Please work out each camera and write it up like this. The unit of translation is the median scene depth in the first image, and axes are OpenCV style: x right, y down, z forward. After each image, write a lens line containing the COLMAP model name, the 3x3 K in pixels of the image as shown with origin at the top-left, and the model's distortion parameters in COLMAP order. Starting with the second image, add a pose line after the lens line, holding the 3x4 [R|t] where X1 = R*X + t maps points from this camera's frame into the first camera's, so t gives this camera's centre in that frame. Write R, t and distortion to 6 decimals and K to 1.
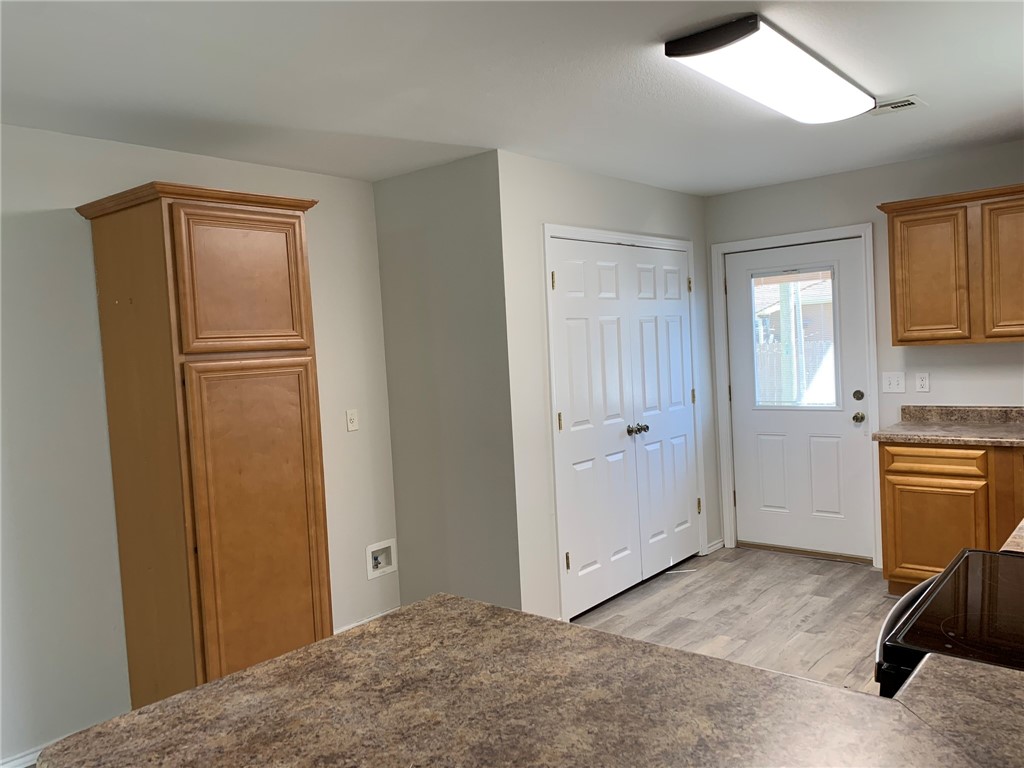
lens RADIAL K [[784.5, 0, 509.8], [0, 784.5, 389.9], [0, 0, 1]] dist [0.042759, -0.040251]
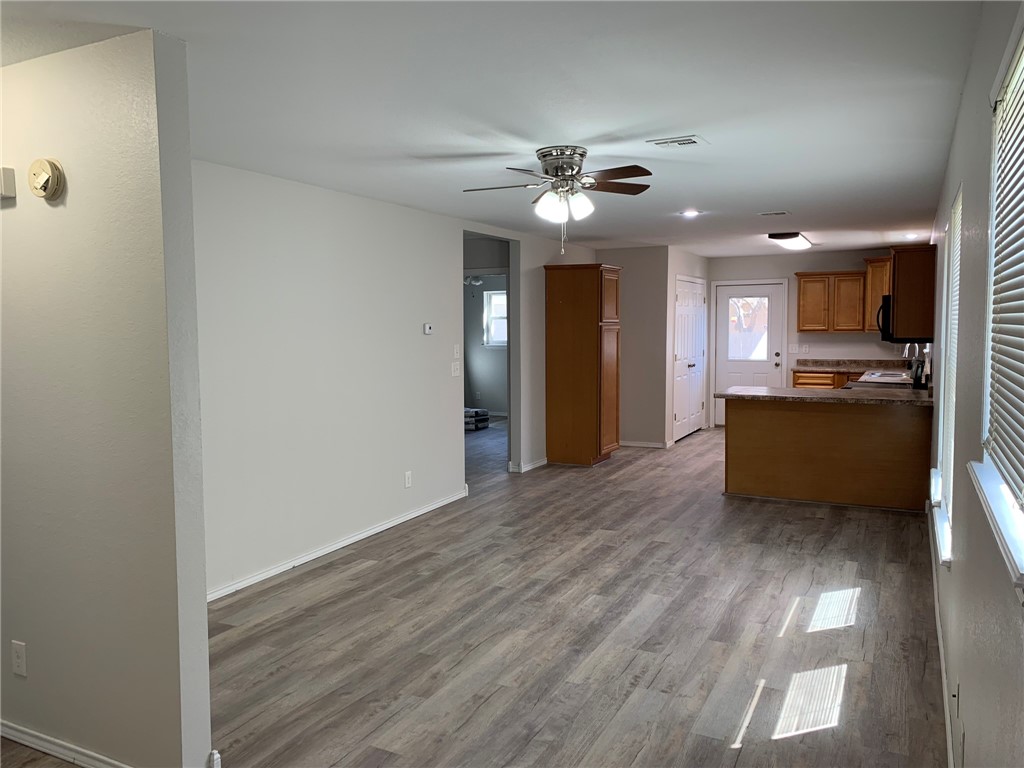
lens RADIAL K [[784.5, 0, 503.7], [0, 784.5, 391.8], [0, 0, 1]] dist [0.042759, -0.040251]
pose [[0.973365, 0.029482, 0.227358, -0.928222], [-0.034067, 0.999287, 0.016267, 0.116406], [-0.226716, -0.023579, 0.973675, -1.136244]]
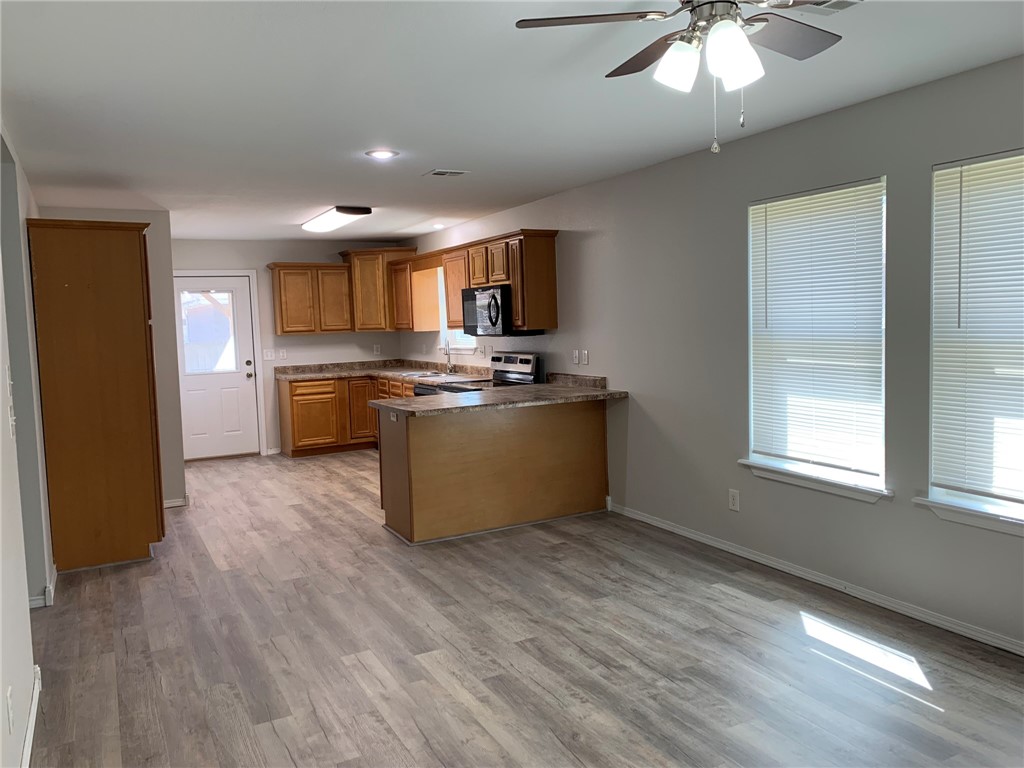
lens RADIAL K [[784.5, 0, 514.7], [0, 784.5, 377.2], [0, 0, 1]] dist [0.042759, -0.040251]
pose [[0.366938, -0.025204, 0.929904, -1.158330], [0.068721, 0.997636, -0.000078, 0.092926], [-0.927703, 0.063932, 0.367803, -0.264567]]
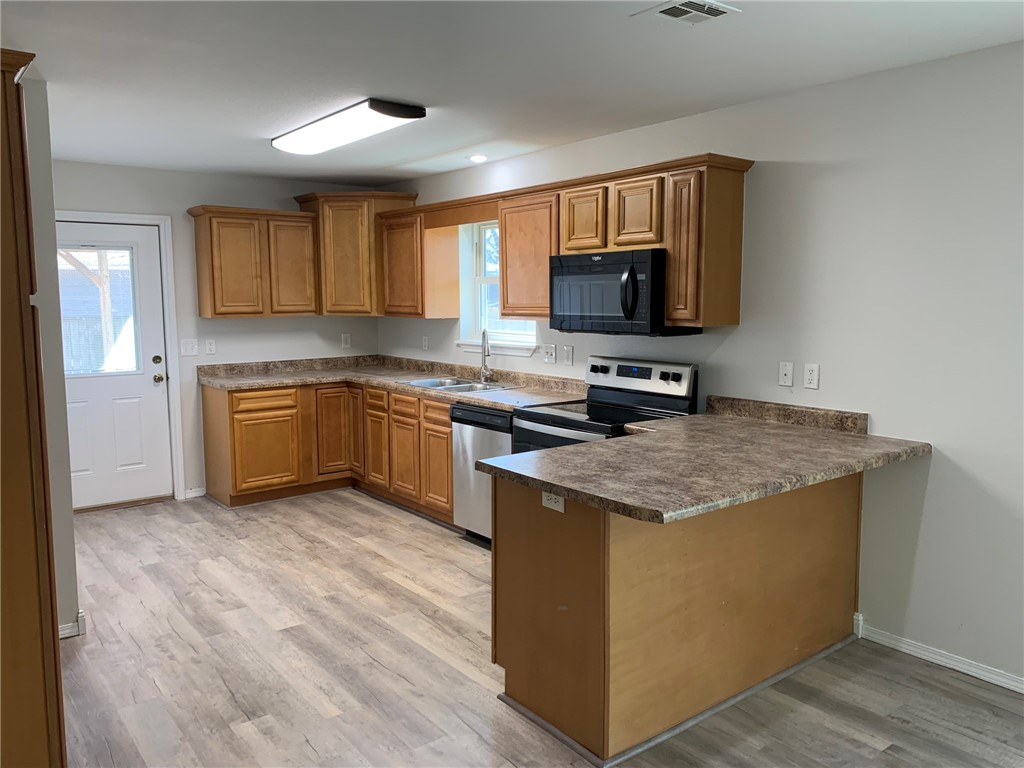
lens RADIAL K [[784.5, 0, 508.6], [0, 784.5, 382.5], [0, 0, 1]] dist [0.042759, -0.040251]
pose [[0.204540, -0.054189, 0.977357, -0.690527], [0.052379, 0.997642, 0.044351, 0.018354], [-0.977456, 0.042122, 0.206896, 0.273145]]
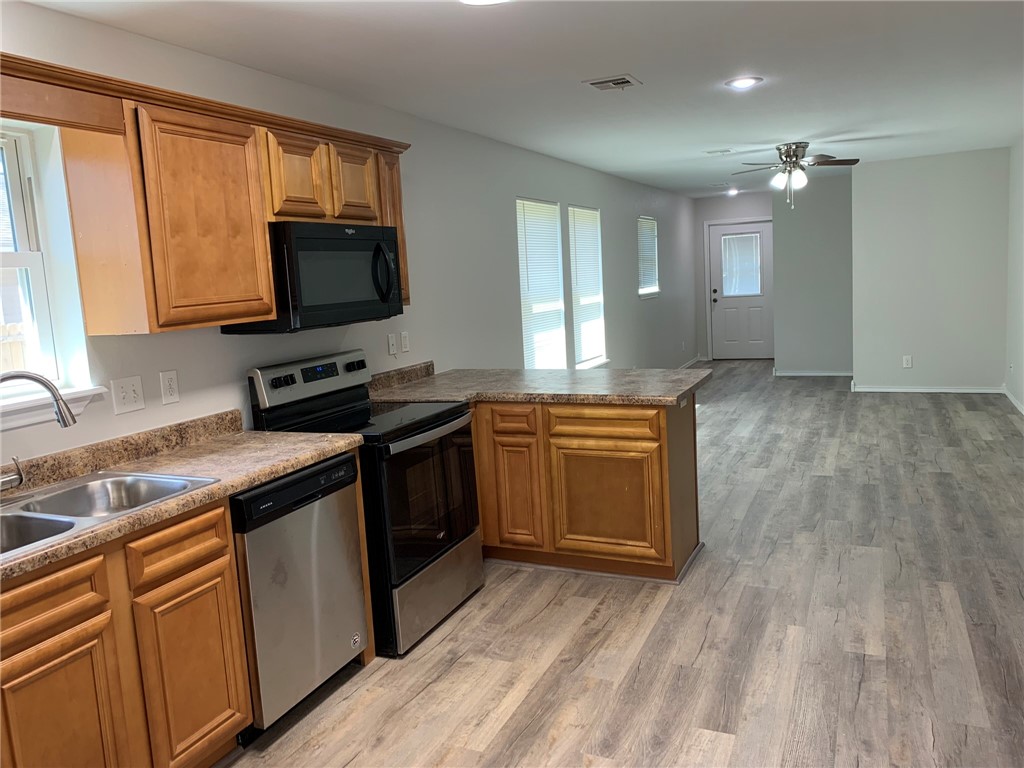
lens RADIAL K [[784.5, 0, 514.1], [0, 784.5, 376.8], [0, 0, 1]] dist [0.042759, -0.040251]
pose [[-0.953782, 0.150587, -0.260047, 0.331830], [0.098089, 0.973992, 0.204250, -0.086237], [0.284041, 0.169303, -0.943746, 1.156513]]
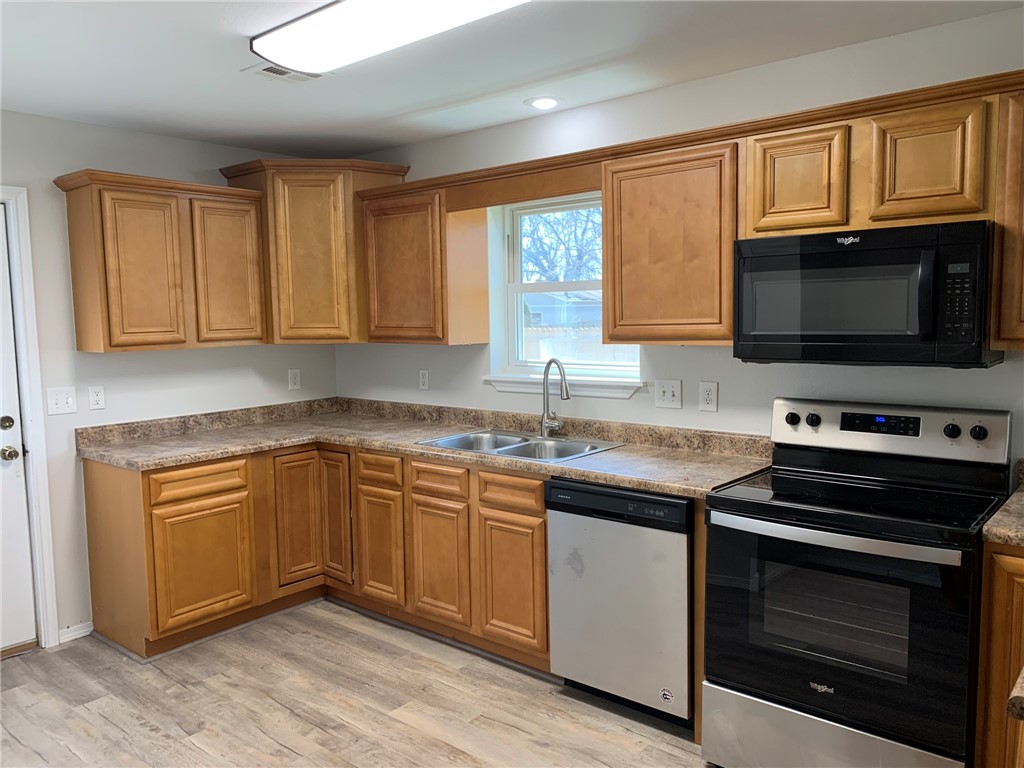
lens RADIAL K [[784.5, 0, 492.1], [0, 784.5, 383.1], [0, 0, 1]] dist [0.042759, -0.040251]
pose [[0.009042, -0.032223, 0.999440, -0.314366], [0.079517, 0.996339, 0.031404, -0.018790], [-0.996793, 0.079188, 0.011572, 0.618381]]
